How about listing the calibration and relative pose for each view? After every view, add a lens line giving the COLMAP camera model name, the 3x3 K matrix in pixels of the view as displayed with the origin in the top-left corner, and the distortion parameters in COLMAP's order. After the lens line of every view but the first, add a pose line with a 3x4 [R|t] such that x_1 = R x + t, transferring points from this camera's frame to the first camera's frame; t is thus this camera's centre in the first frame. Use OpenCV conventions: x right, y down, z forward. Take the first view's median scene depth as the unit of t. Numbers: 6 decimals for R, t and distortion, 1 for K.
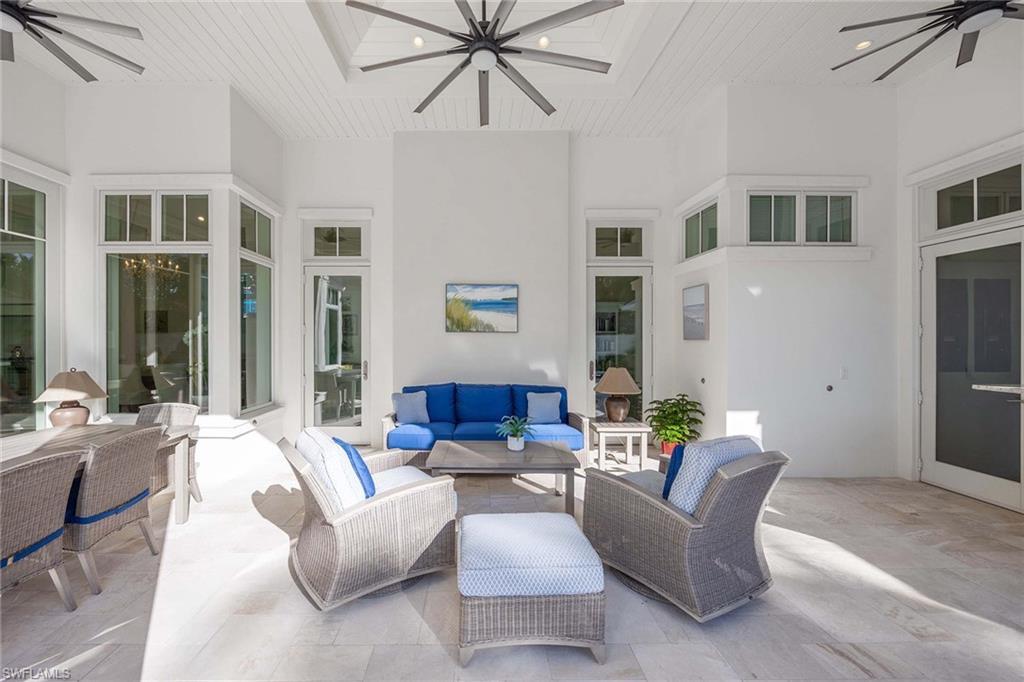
lens RADIAL K [[403.7, 0, 476.1], [0, 403.7, 340.5], [0, 0, 1]] dist [-0.002139, -0.000227]
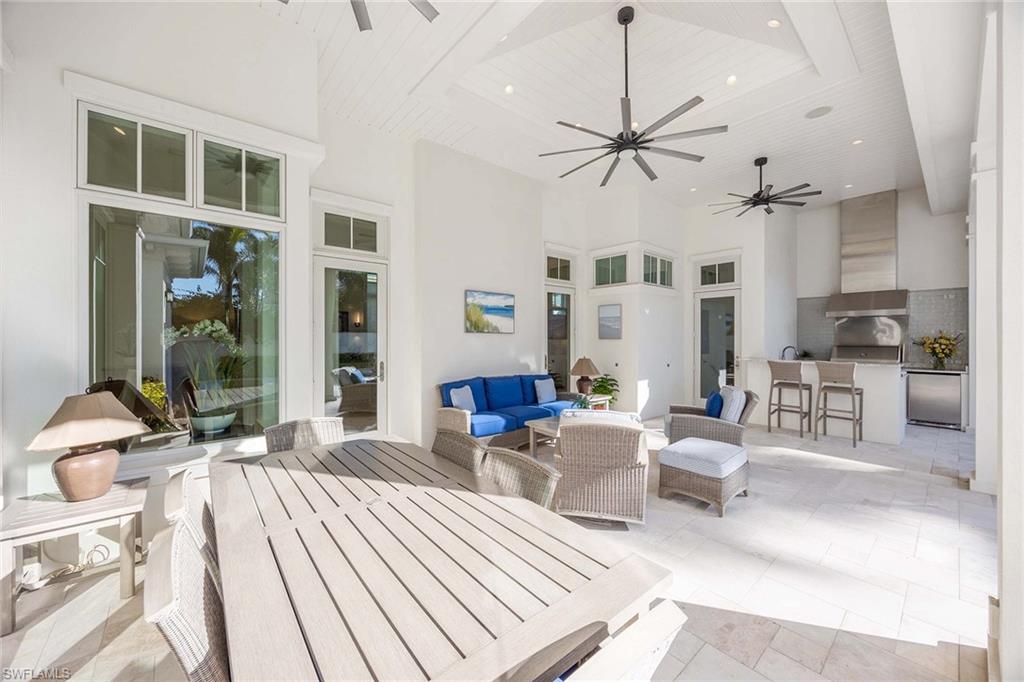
lens RADIAL K [[390.1, 0, 514.5], [0, 390.1, 336.3], [0, 0, 1]] dist [0.000003, -0.000057]
pose [[0.756409, 0.003304, 0.654091, -0.683751], [0.004459, 0.999938, -0.010207, 0.000749], [-0.654084, 0.010637, 0.756347, 0.091610]]
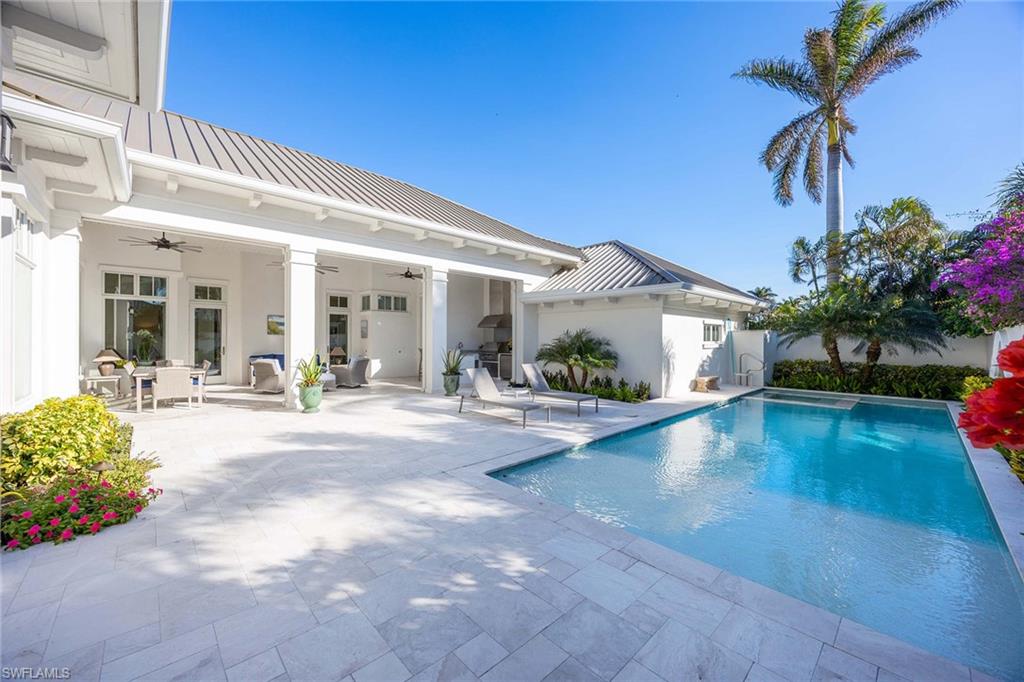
lens RADIAL K [[390.1, 0, 514.5], [0, 390.1, 336.3], [0, 0, 1]] dist [0.000003, -0.000057]
pose [[0.725060, 0.008421, 0.688634, -0.636058], [-0.003154, 0.999955, -0.008908, 0.008365], [-0.688679, 0.004287, 0.725054, -1.834824]]
